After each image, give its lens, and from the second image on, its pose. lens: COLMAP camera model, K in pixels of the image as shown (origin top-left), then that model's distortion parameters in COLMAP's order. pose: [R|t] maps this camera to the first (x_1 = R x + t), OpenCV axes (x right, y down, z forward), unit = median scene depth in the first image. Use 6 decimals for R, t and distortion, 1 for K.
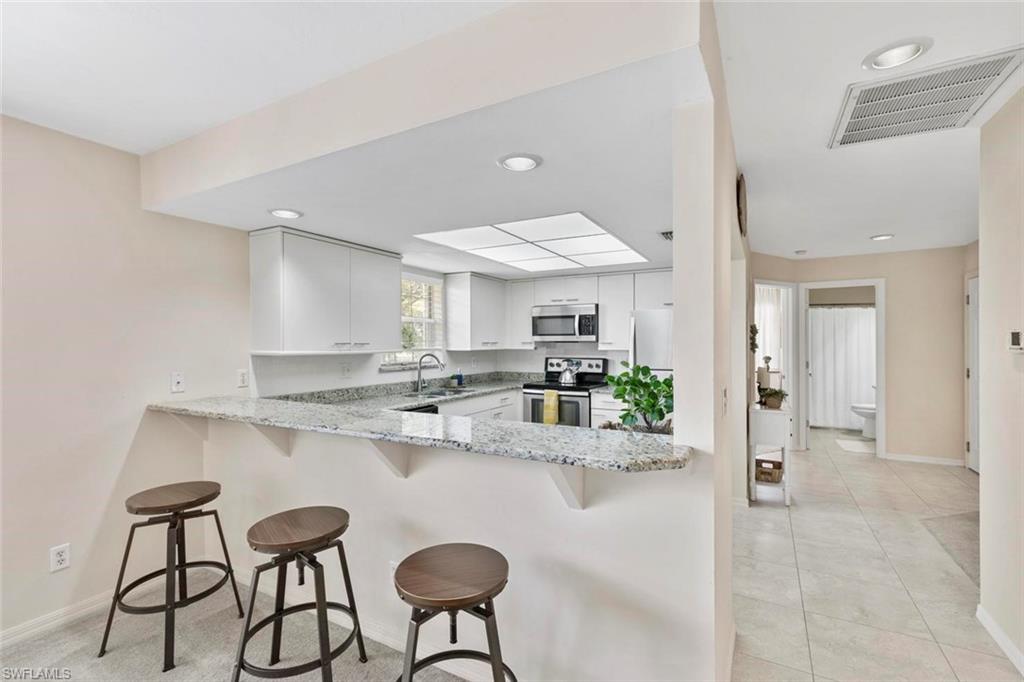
lens RADIAL K [[459.3, 0, 512.0], [0, 459.3, 341.0], [0, 0, 1]] dist [0.000117, 0.000005]
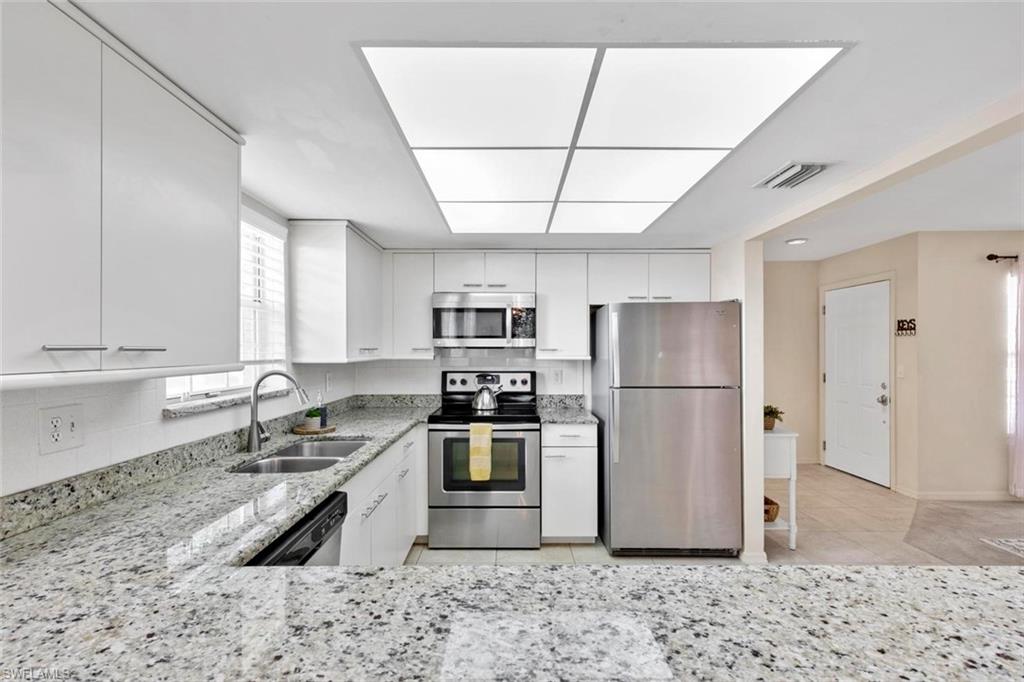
lens RADIAL K [[462.0, 0, 513.0], [0, 462.0, 351.0], [0, 0, 1]] dist [0.003292, 0.000249]
pose [[0.876031, -0.000234, 0.482256, -0.178952], [-0.002234, 0.999987, 0.004544, 0.003689], [-0.482250, -0.005058, 0.876019, 0.408257]]
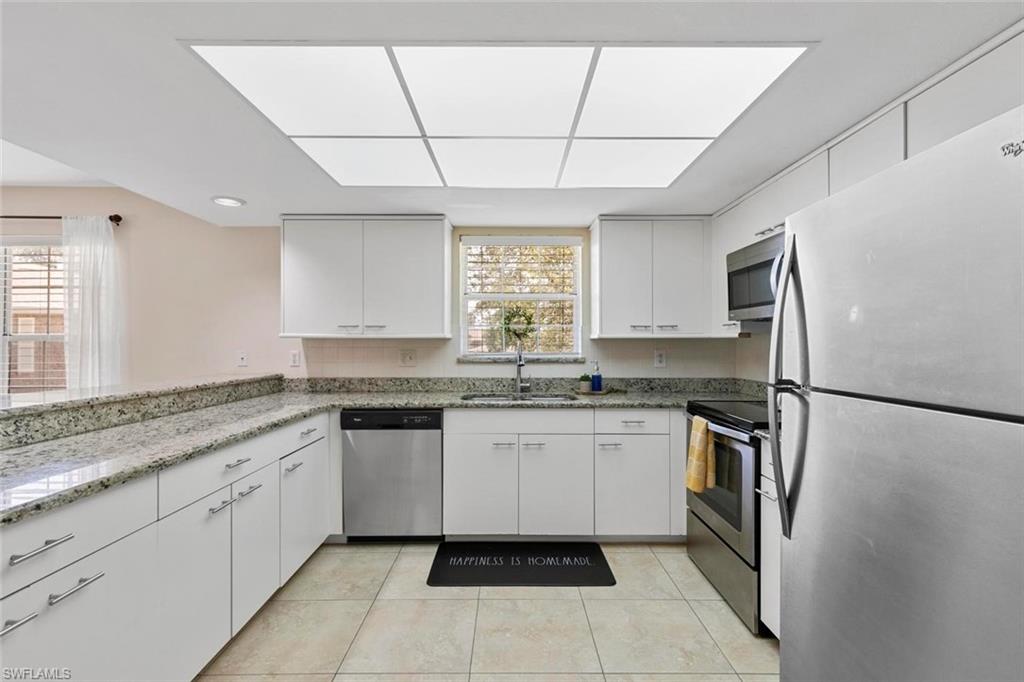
lens RADIAL K [[470.4, 0, 510.7], [0, 470.4, 344.9], [0, 0, 1]] dist [0.001969, 0.000020]
pose [[0.482912, 0.008011, -0.875632, 0.425066], [0.001101, 0.999952, 0.009756, 0.021954], [0.875668, -0.005675, 0.482880, 0.557194]]
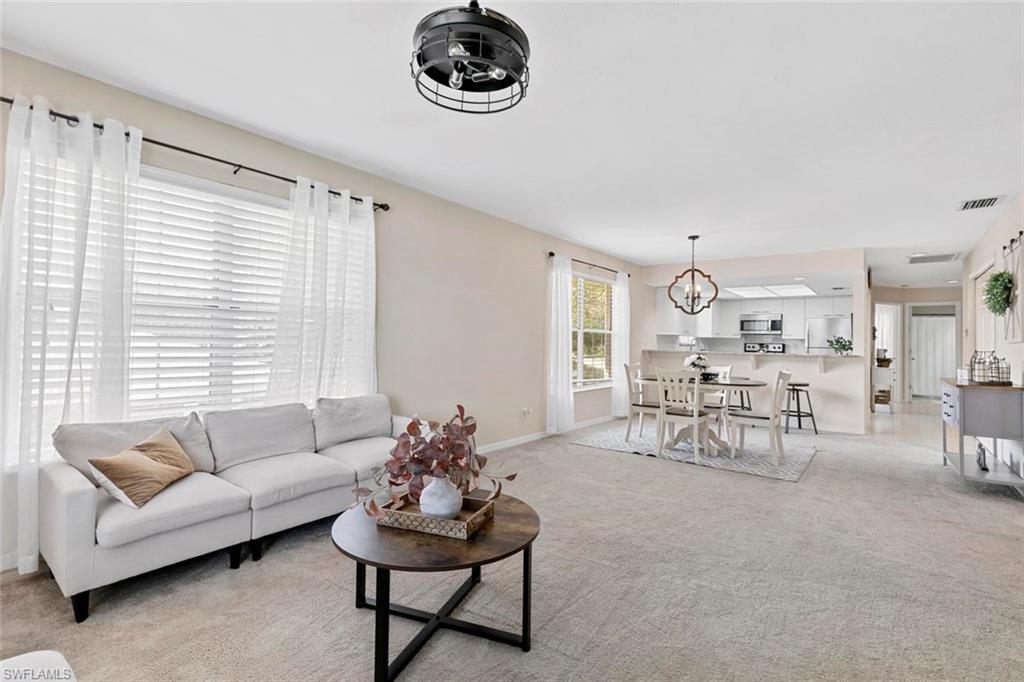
lens RADIAL K [[464.5, 0, 506.8], [0, 464.5, 334.2], [0, 0, 1]] dist [-0.001223, -0.000423]
pose [[0.982964, 0.018758, -0.182838, -0.578009], [-0.021074, 0.999720, -0.010732, 0.045653], [0.182586, 0.014402, 0.983084, -1.089705]]
